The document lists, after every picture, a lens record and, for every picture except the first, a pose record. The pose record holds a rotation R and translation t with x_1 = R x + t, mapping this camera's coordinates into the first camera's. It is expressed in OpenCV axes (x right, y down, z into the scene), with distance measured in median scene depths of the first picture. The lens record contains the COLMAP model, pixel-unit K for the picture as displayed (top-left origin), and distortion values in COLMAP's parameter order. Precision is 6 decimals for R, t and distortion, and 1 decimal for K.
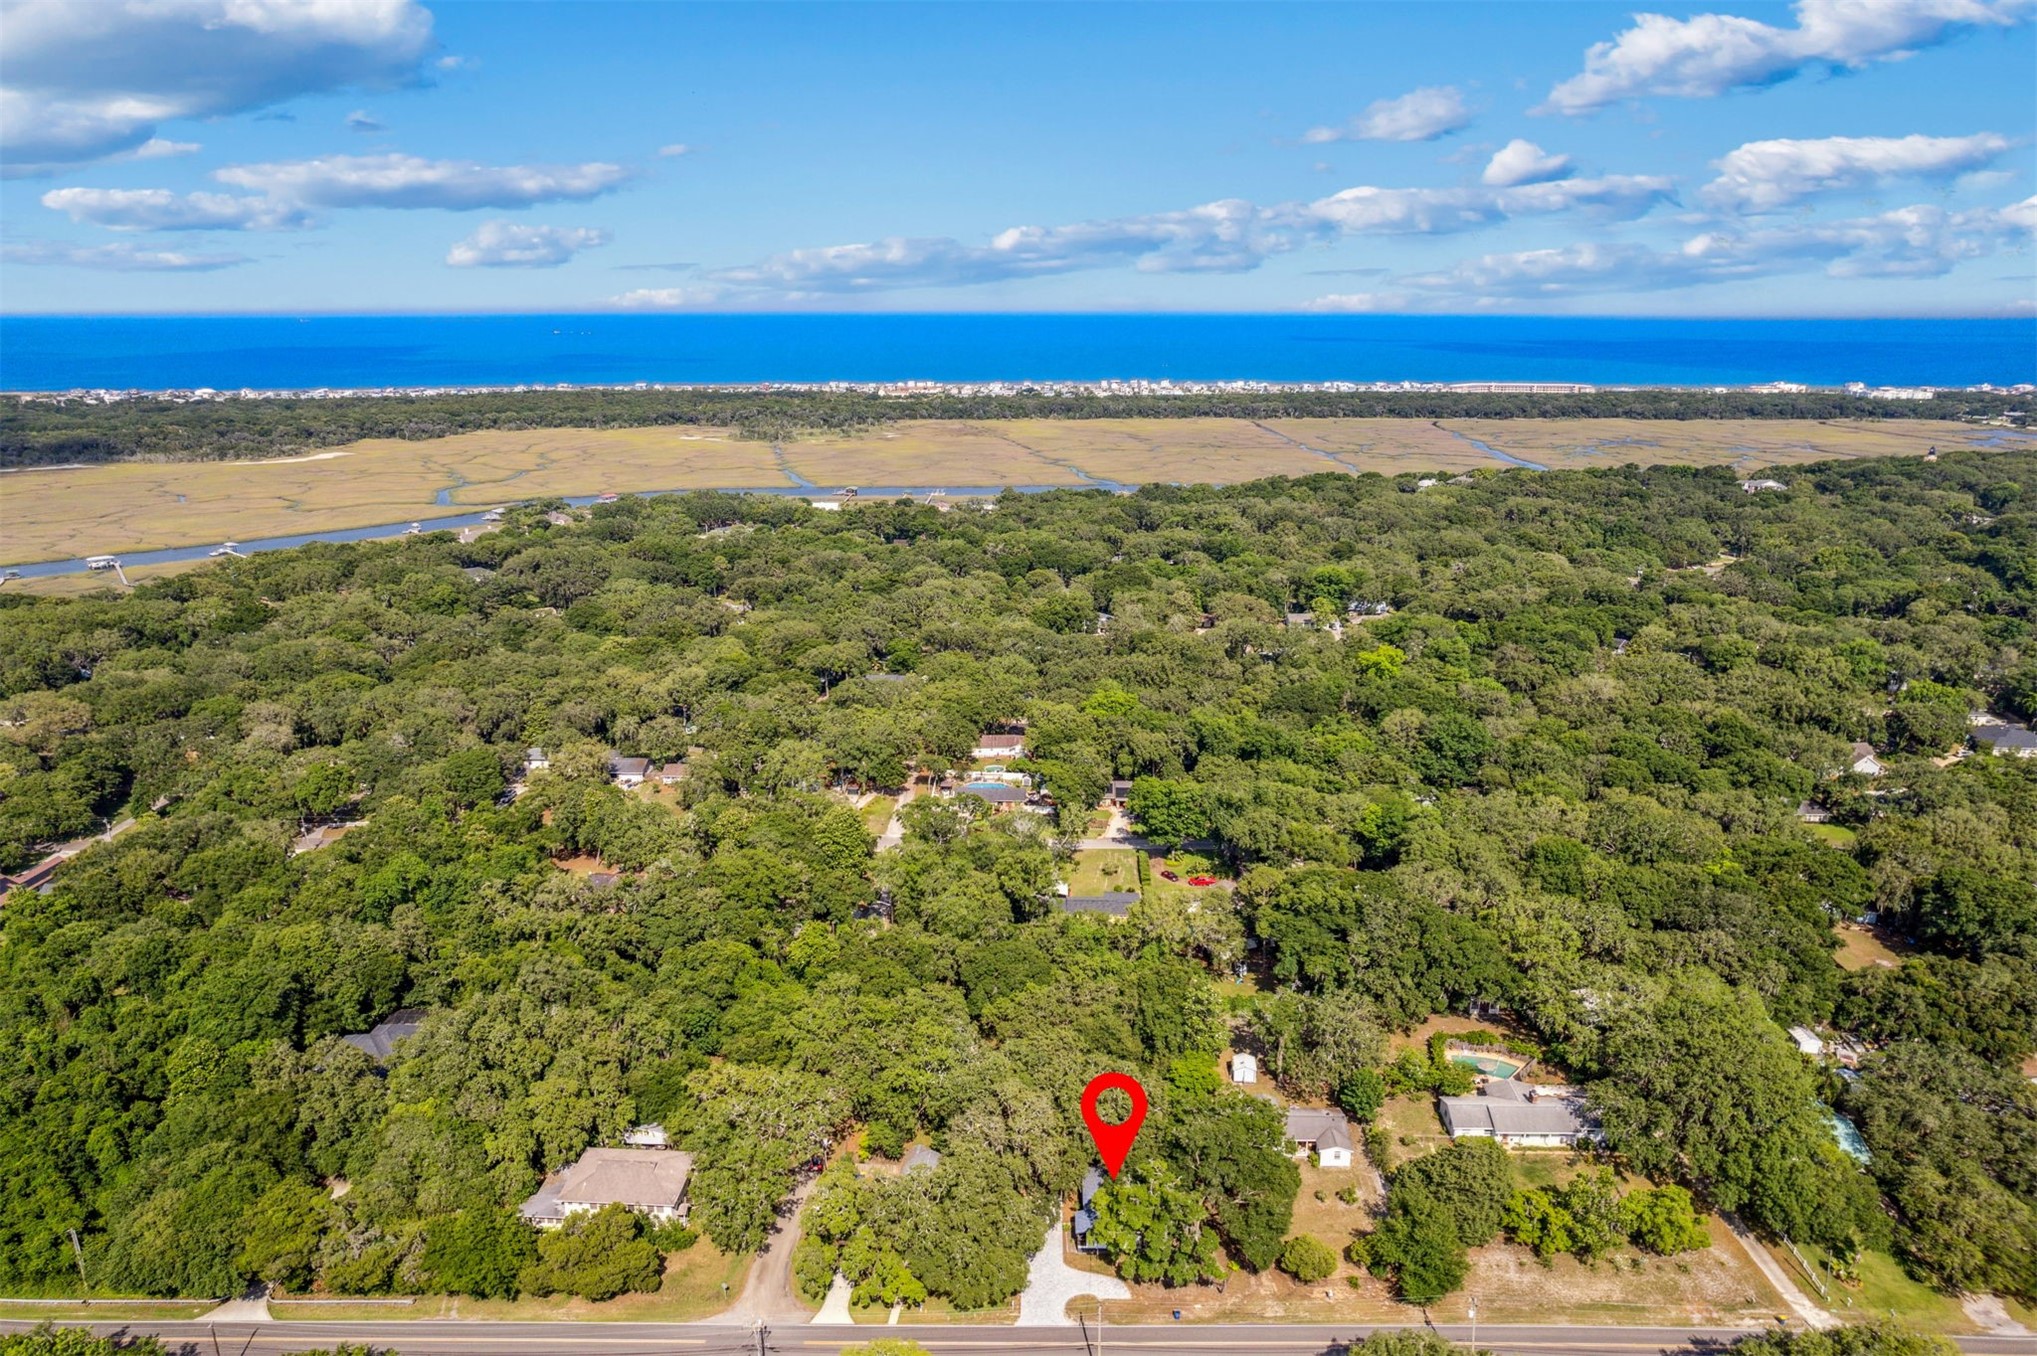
lens RADIAL K [[1330.4, 0, 1014.7], [0, 1330.4, 681.9], [0, 0, 1]] dist [-0.073359, 0.073687]
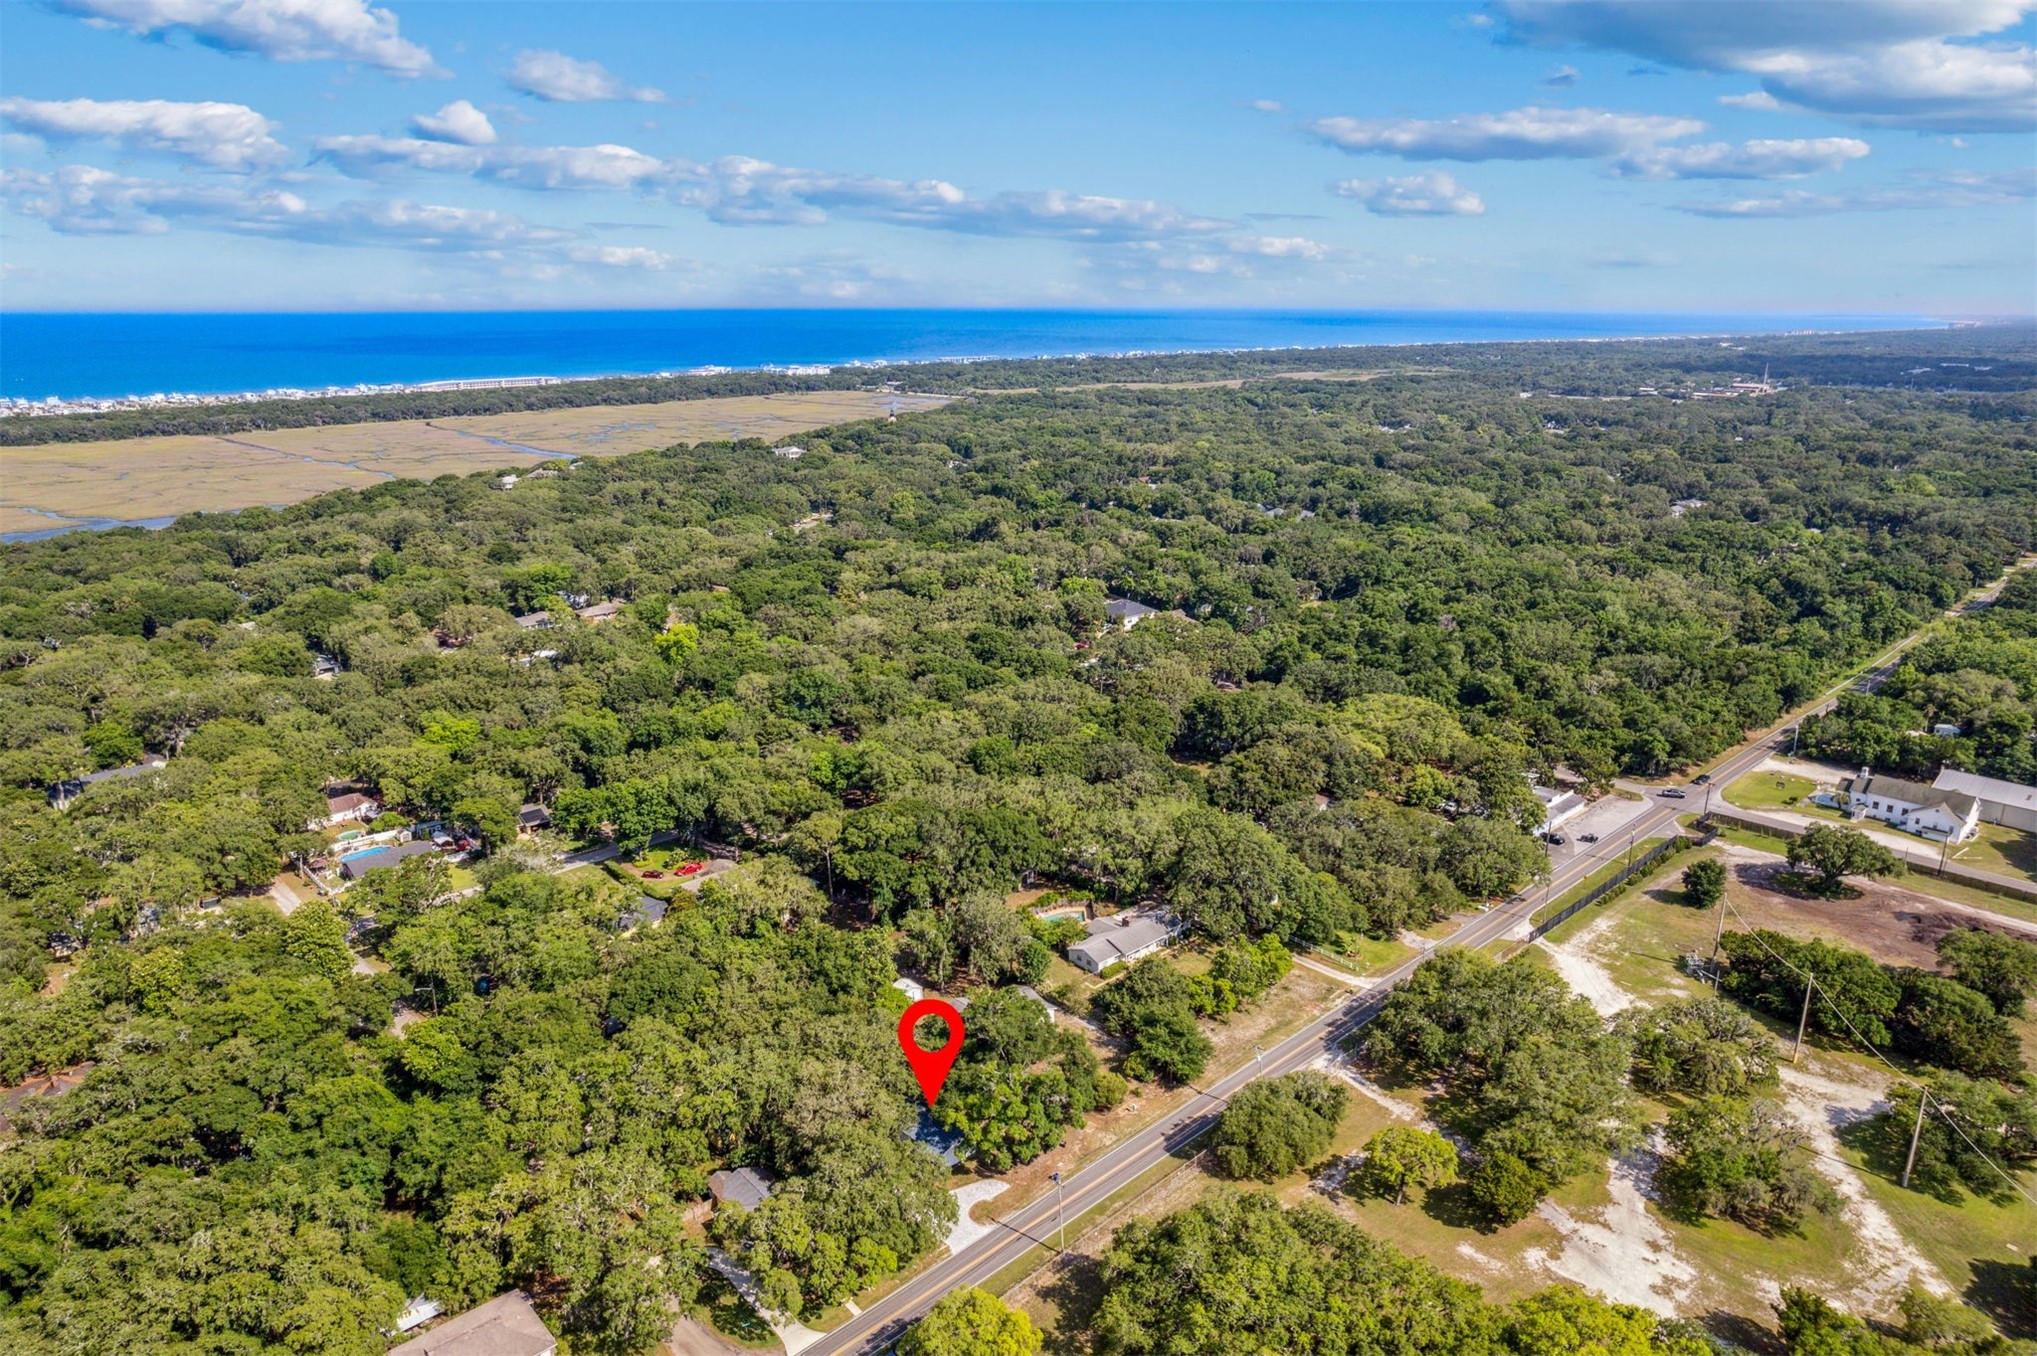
lens RADIAL K [[1330.4, 0, 1014.7], [0, 1330.4, 681.9], [0, 0, 1]] dist [-0.073359, 0.073687]
pose [[0.709455, -0.196317, 0.676855, -0.435263], [0.194687, 0.977639, 0.079494, -0.025155], [-0.677326, 0.075377, 0.731812, 0.115056]]
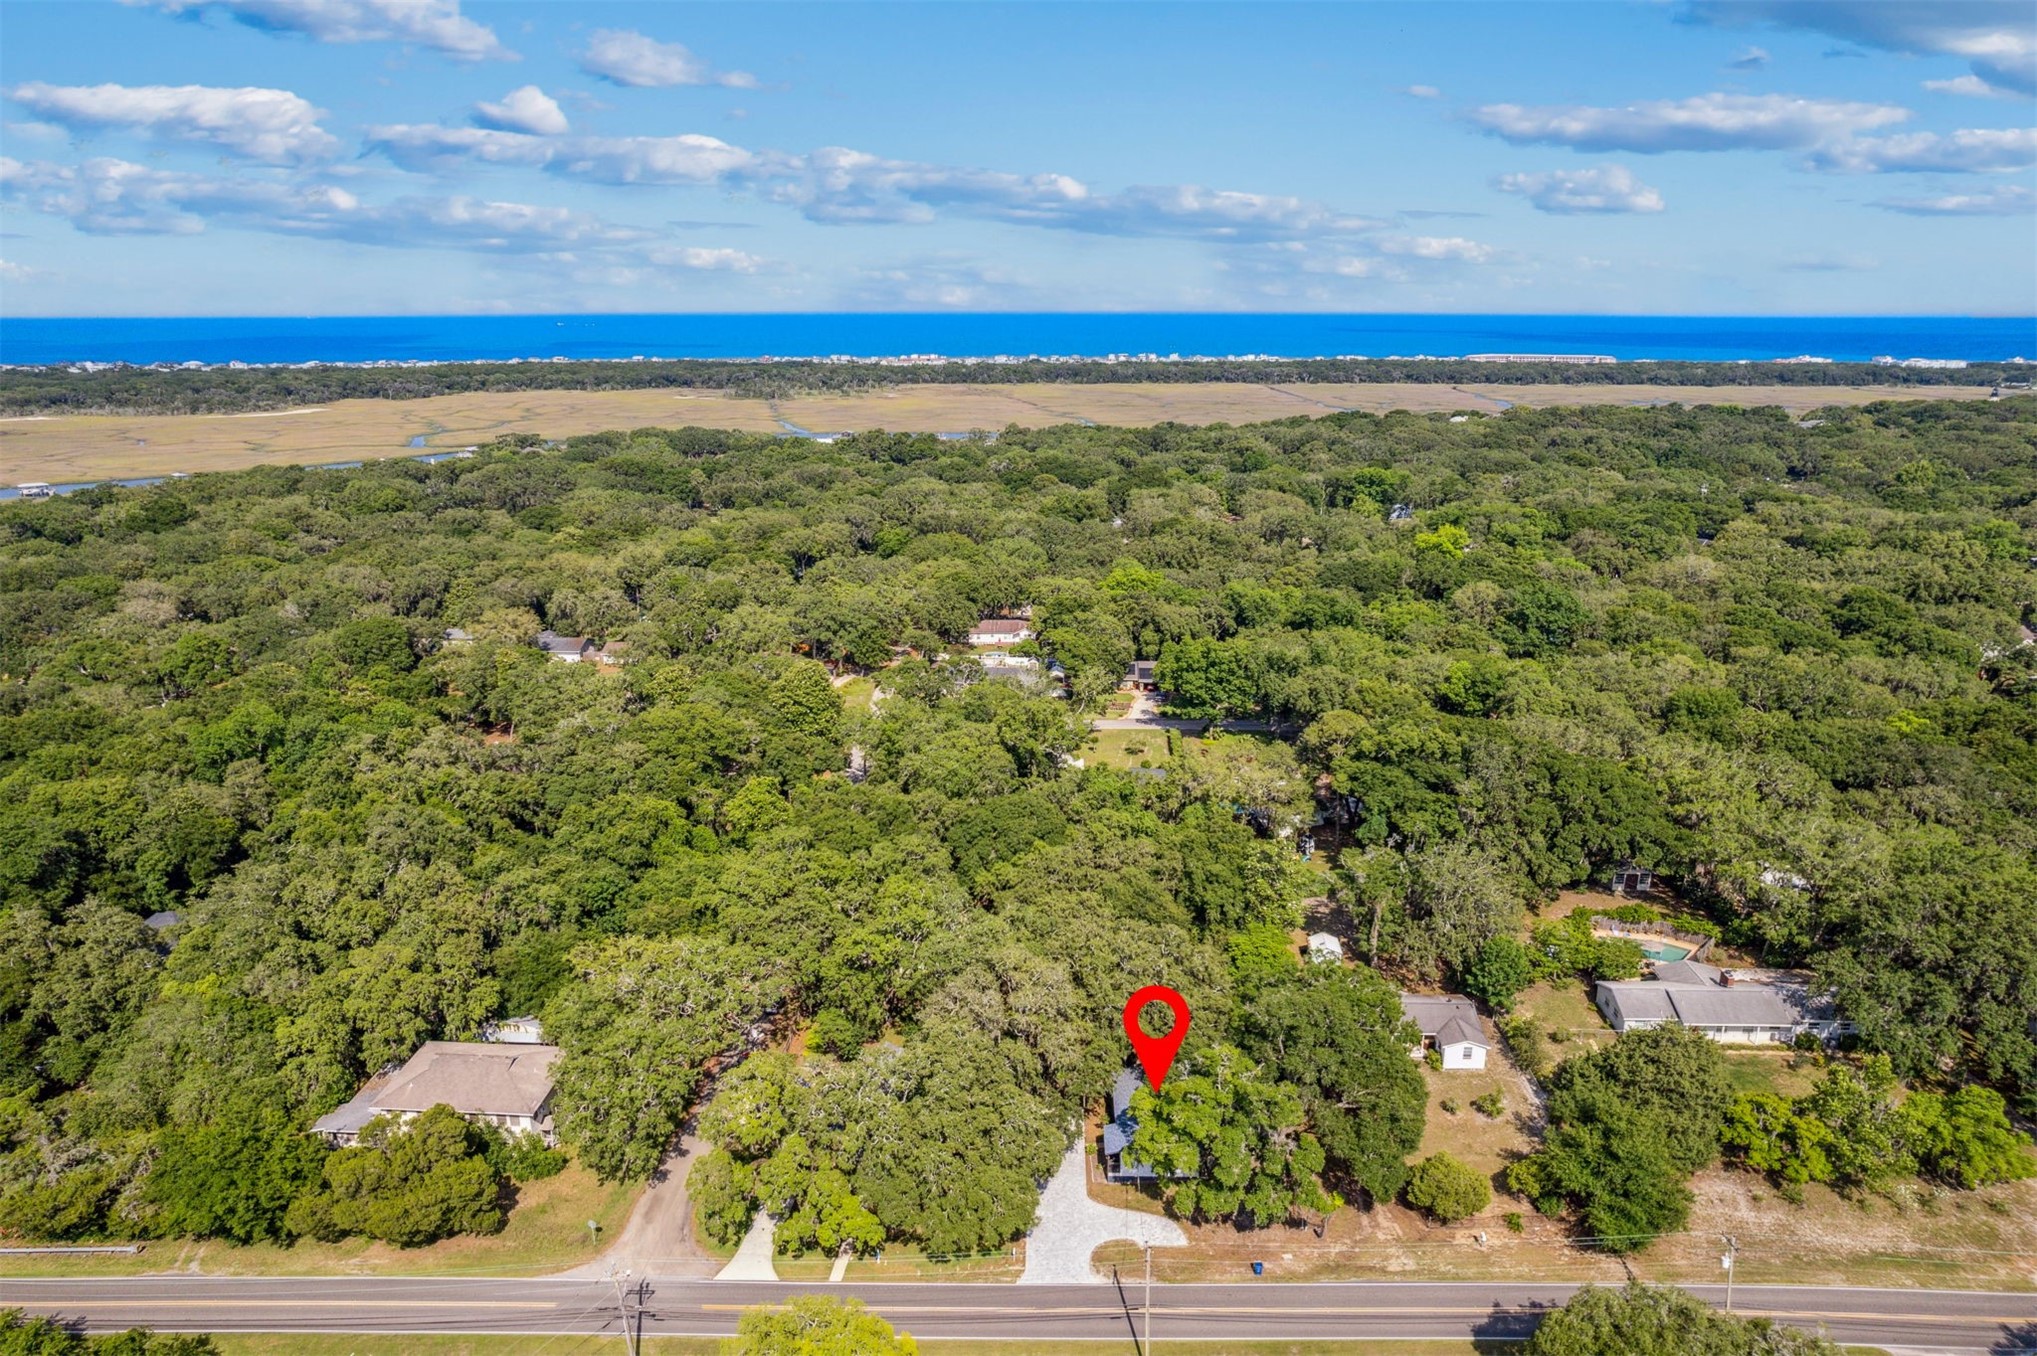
lens RADIAL K [[1327.1, 0, 1015.7], [0, 1327.1, 678.0], [0, 0, 1]] dist [-0.077838, 0.080748]
pose [[0.999994, 0.001954, -0.002954, 0.000659], [-0.001962, 0.999994, -0.002733, 0.133979], [0.002949, 0.002739, 0.999992, 0.241441]]
